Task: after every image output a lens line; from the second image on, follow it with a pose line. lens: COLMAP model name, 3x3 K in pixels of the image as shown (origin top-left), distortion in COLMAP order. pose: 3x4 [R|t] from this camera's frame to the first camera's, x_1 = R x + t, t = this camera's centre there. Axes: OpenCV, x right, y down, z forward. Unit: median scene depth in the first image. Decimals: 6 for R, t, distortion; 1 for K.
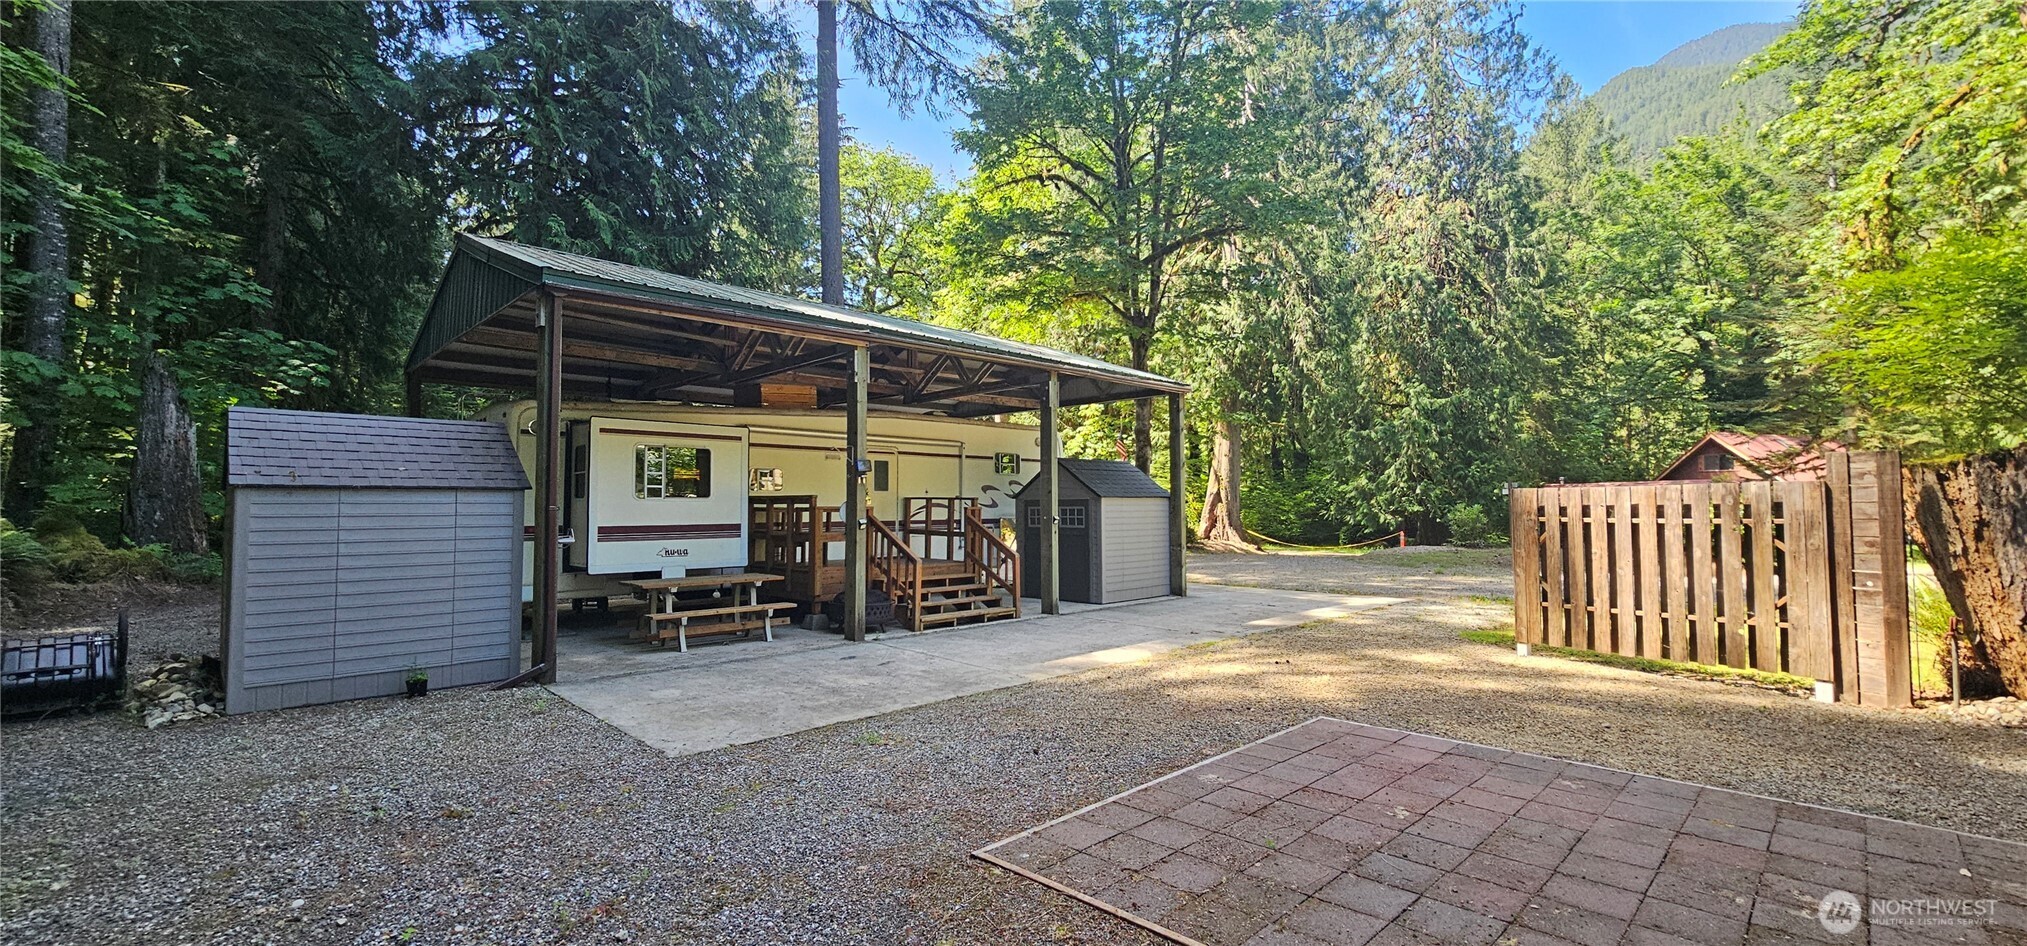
lens RADIAL K [[839.4, 0, 1005.5], [0, 839.4, 467.7], [0, 0, 1]] dist [-0.000125, 0.000096]
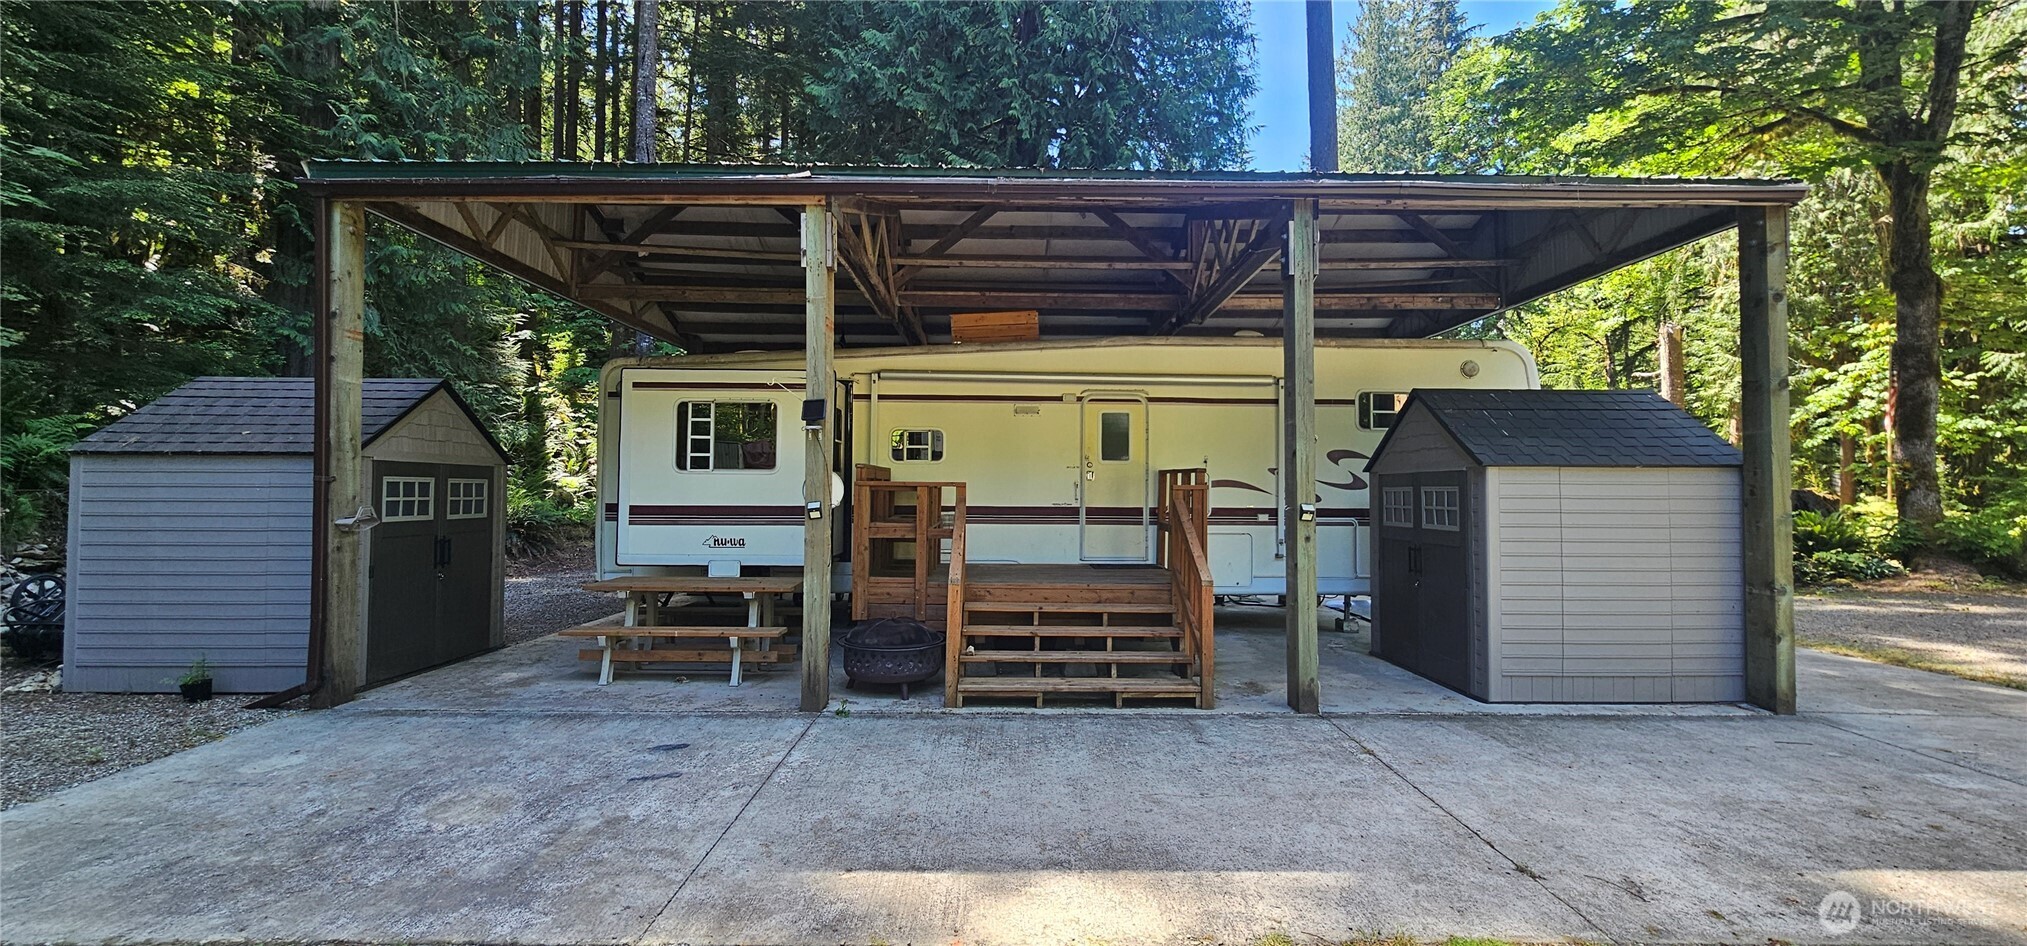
lens RADIAL K [[829.5, 0, 1015.7], [0, 829.5, 466.3], [0, 0, 1]] dist [-0.001854, -0.000191]
pose [[0.719602, -0.012816, -0.694269, 0.316068], [0.023667, 0.999701, 0.006077, 0.035149], [0.693984, -0.020804, 0.719690, 0.655267]]
